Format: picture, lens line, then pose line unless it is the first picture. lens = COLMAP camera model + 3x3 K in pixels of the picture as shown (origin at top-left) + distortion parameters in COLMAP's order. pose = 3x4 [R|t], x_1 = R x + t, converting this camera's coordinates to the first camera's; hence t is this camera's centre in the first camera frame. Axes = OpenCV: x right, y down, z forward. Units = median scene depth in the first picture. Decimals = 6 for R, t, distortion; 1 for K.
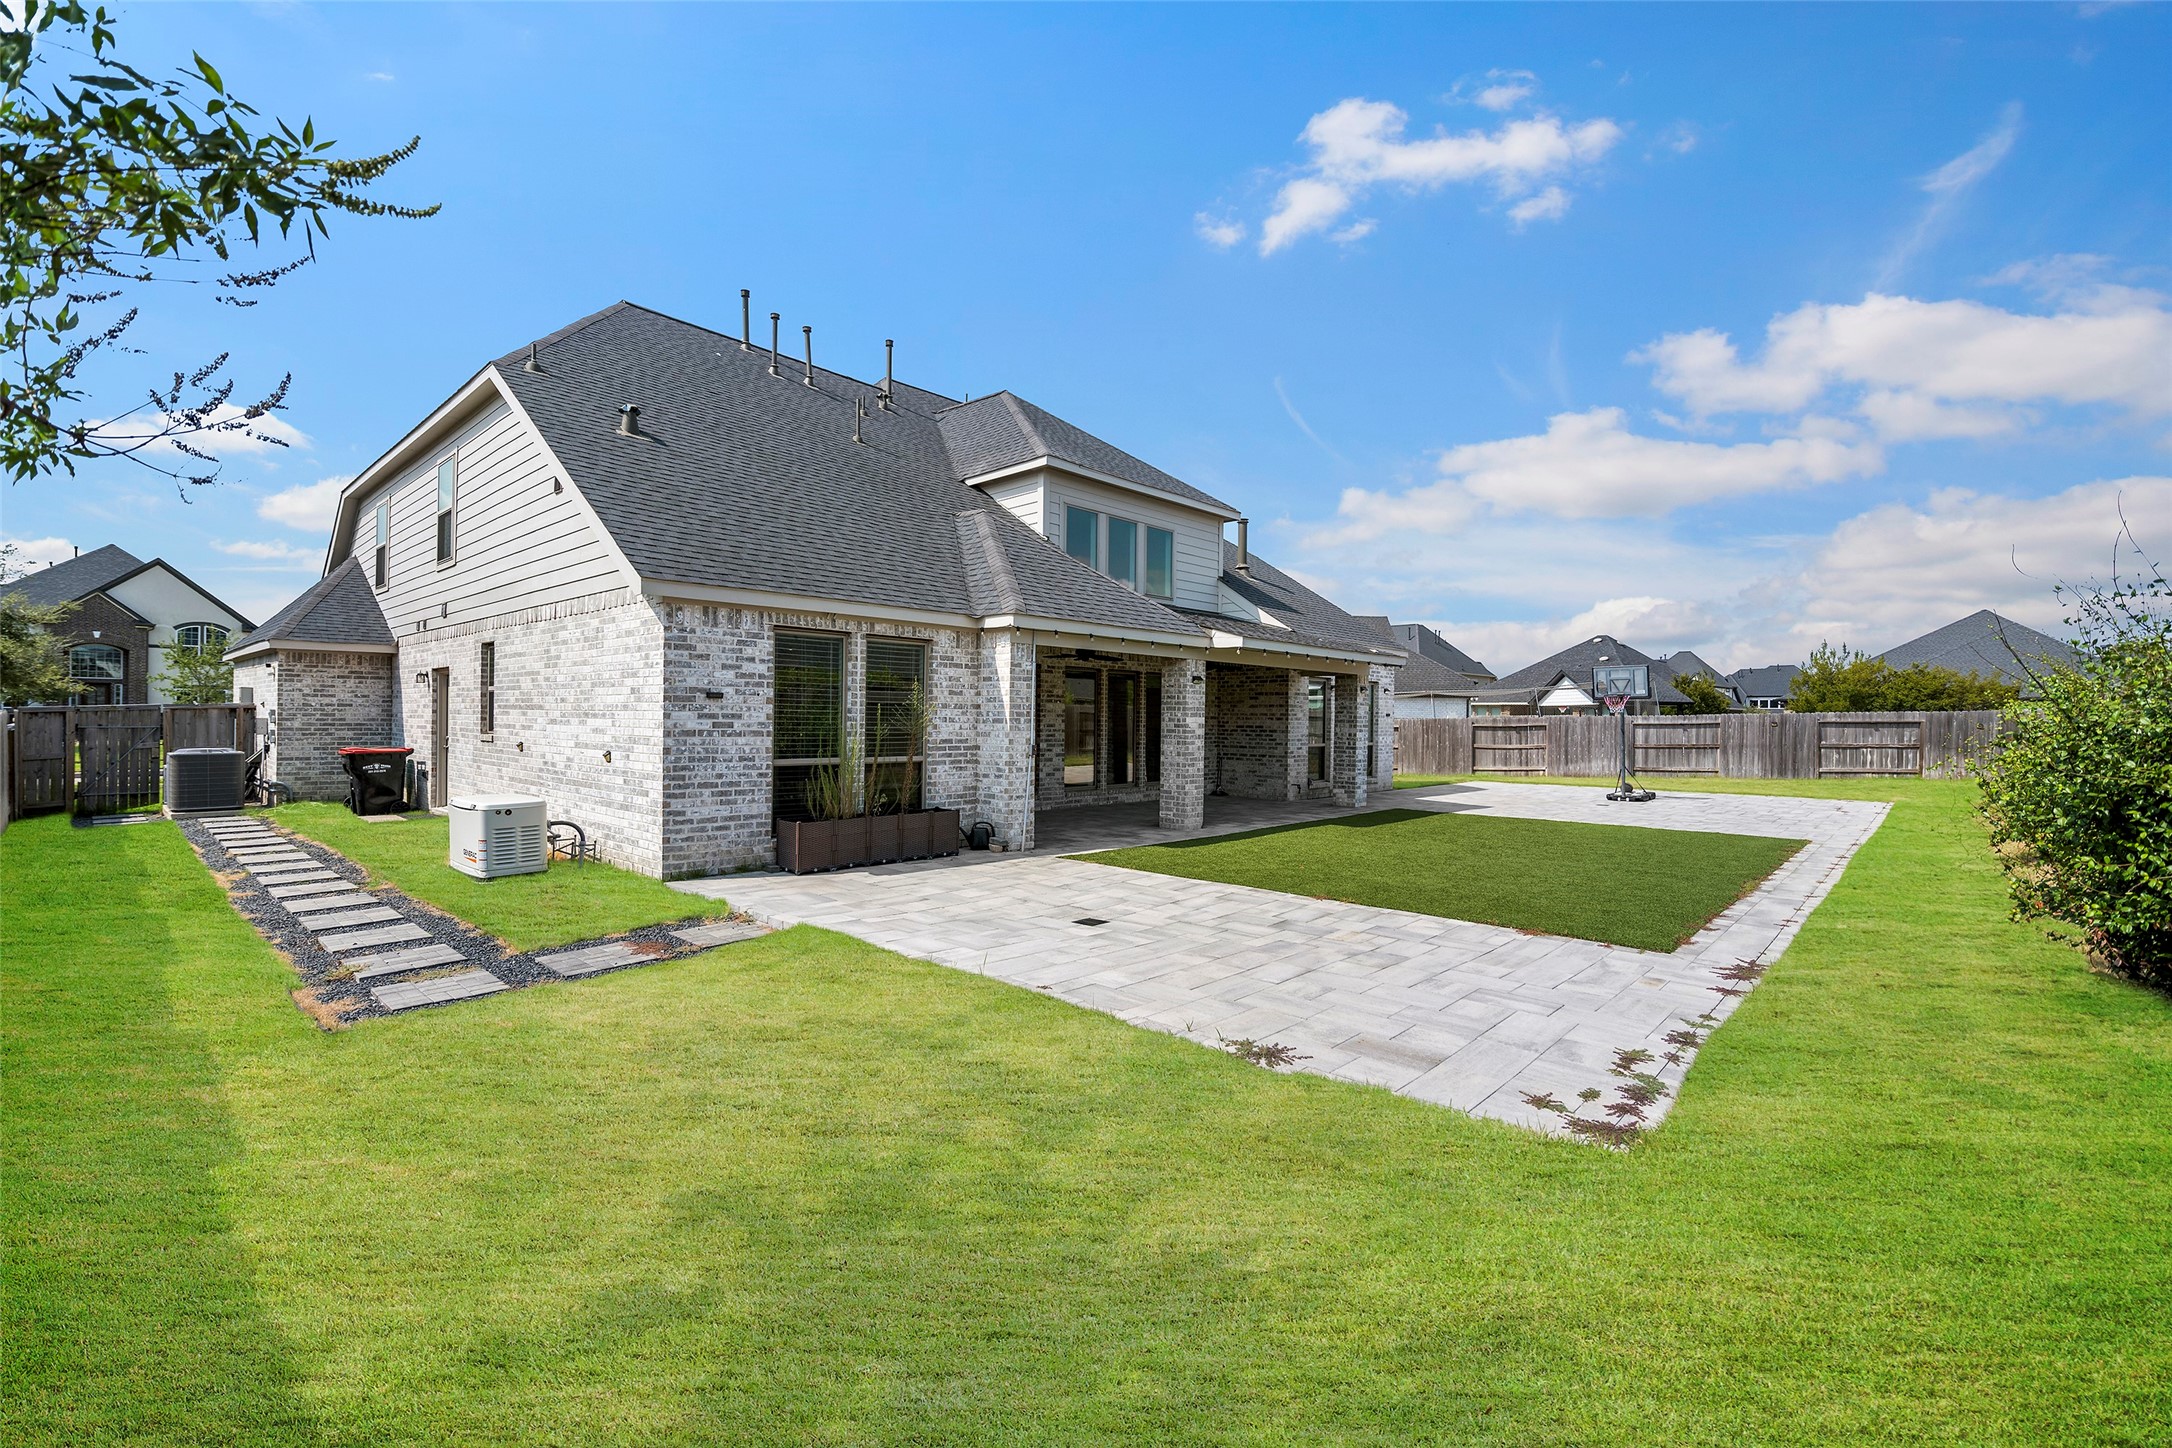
lens RADIAL K [[982.4, 0, 1075.5], [0, 982.4, 727.7], [0, 0, 1]] dist [-0.002261, -0.001752]
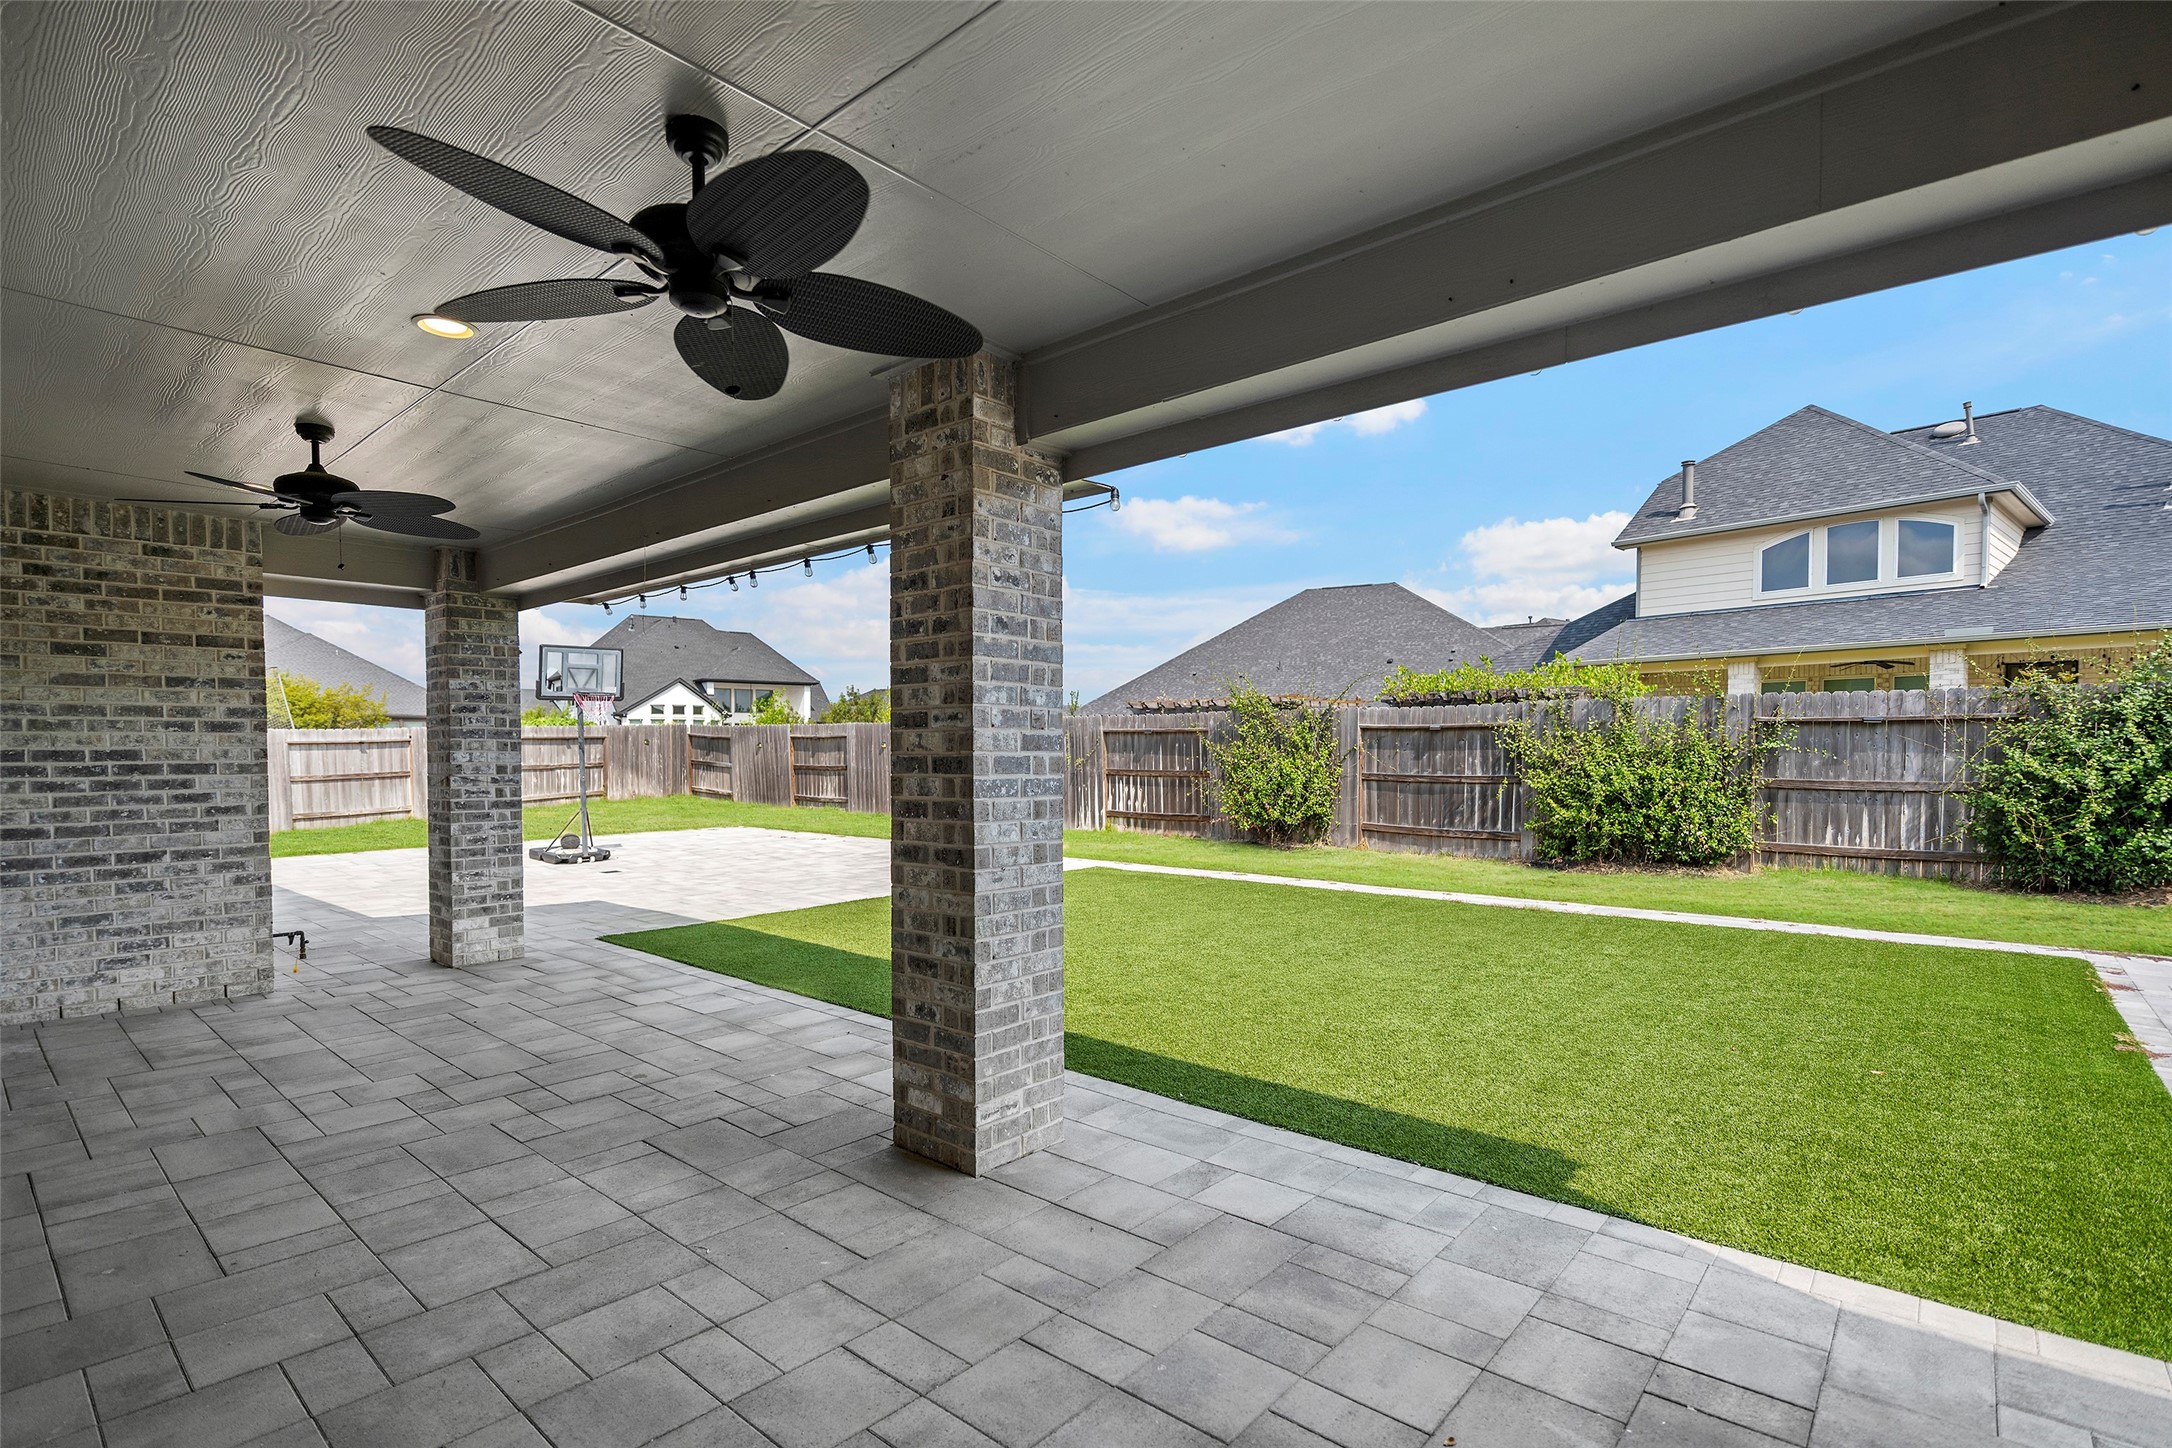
lens RADIAL K [[982.4, 0, 1083.0], [0, 982.4, 734.7], [0, 0, 1]] dist [-0.002261, -0.001752]
pose [[-0.080151, 0.000867, 0.996782, -0.015510], [0.015064, 0.999886, 0.000342, -0.000369], [-0.996669, 0.015043, -0.080155, 0.106243]]
